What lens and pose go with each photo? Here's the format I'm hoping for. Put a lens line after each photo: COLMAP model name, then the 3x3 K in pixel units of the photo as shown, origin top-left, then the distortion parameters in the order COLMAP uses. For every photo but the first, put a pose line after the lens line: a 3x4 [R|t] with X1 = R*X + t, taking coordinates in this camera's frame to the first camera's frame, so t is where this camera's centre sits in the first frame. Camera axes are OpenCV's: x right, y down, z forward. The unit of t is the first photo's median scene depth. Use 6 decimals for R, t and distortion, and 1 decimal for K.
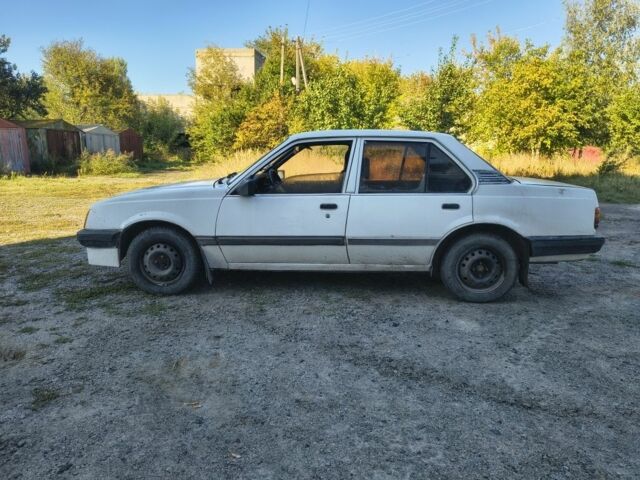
lens RADIAL K [[436.7, 0, 320.0], [0, 436.7, 240.0], [0, 0, 1]] dist [0.045140, -0.042276]
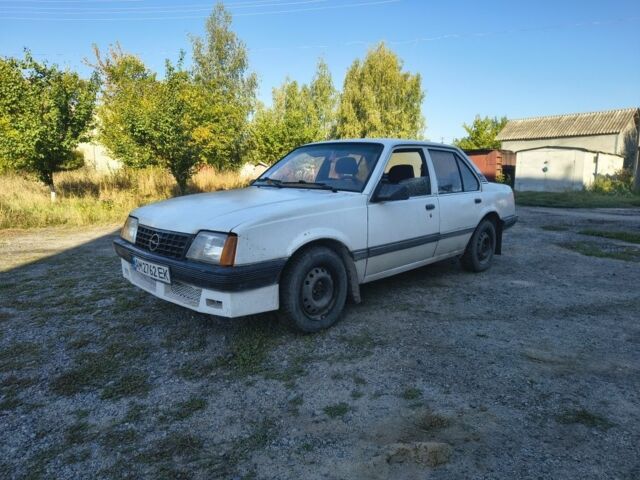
lens RADIAL K [[436.7, 0, 320.0], [0, 436.7, 240.0], [0, 0, 1]] dist [0.045140, -0.042276]
pose [[0.657377, -0.119758, 0.743985, -0.955857], [0.147391, 0.988656, 0.028909, -0.064841], [-0.739007, 0.090652, 0.667571, 0.453681]]
